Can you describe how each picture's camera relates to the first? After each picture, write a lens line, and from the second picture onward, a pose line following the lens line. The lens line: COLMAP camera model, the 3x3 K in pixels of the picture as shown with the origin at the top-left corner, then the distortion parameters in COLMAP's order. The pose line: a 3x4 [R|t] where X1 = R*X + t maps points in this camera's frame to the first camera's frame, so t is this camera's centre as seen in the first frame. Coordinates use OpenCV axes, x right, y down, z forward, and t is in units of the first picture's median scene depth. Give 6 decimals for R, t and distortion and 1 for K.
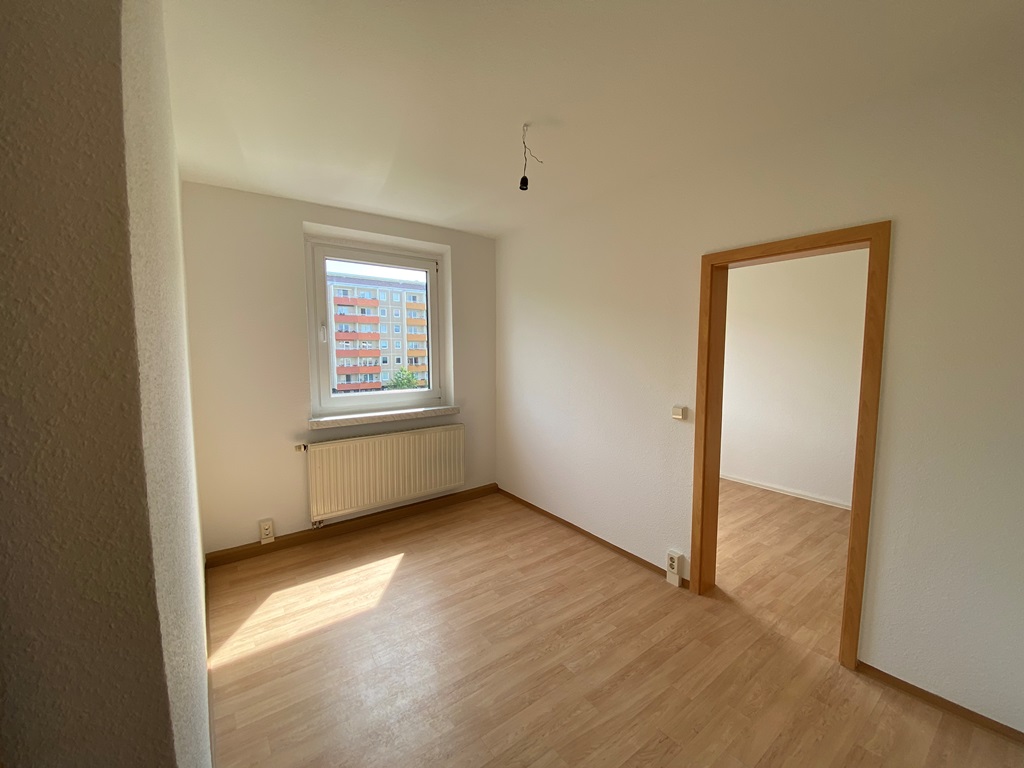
lens RADIAL K [[413.8, 0, 510.2], [0, 413.8, 380.8], [0, 0, 1]] dist [-0.000585, -0.011603]
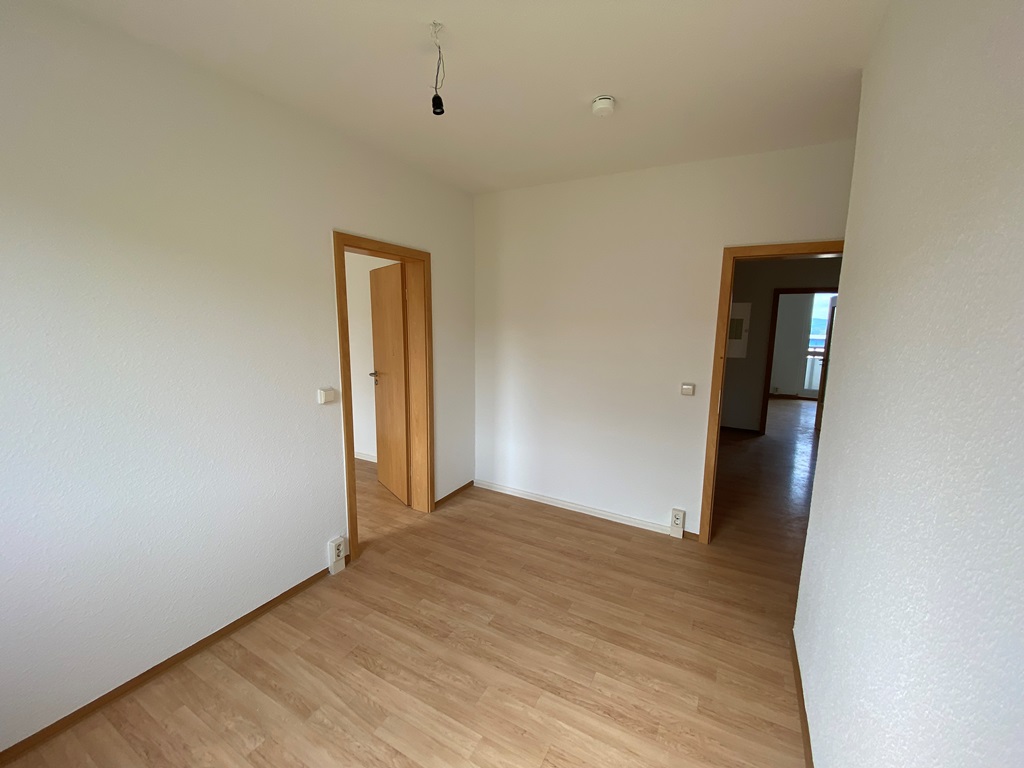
lens RADIAL K [[413.8, 0, 510.0], [0, 413.8, 386.7], [0, 0, 1]] dist [-0.000585, -0.011603]
pose [[-0.404531, -0.162325, 0.900003, -0.518943], [0.068954, 0.975906, 0.207008, -0.094742], [-0.911921, 0.145800, -0.383591, 0.856195]]
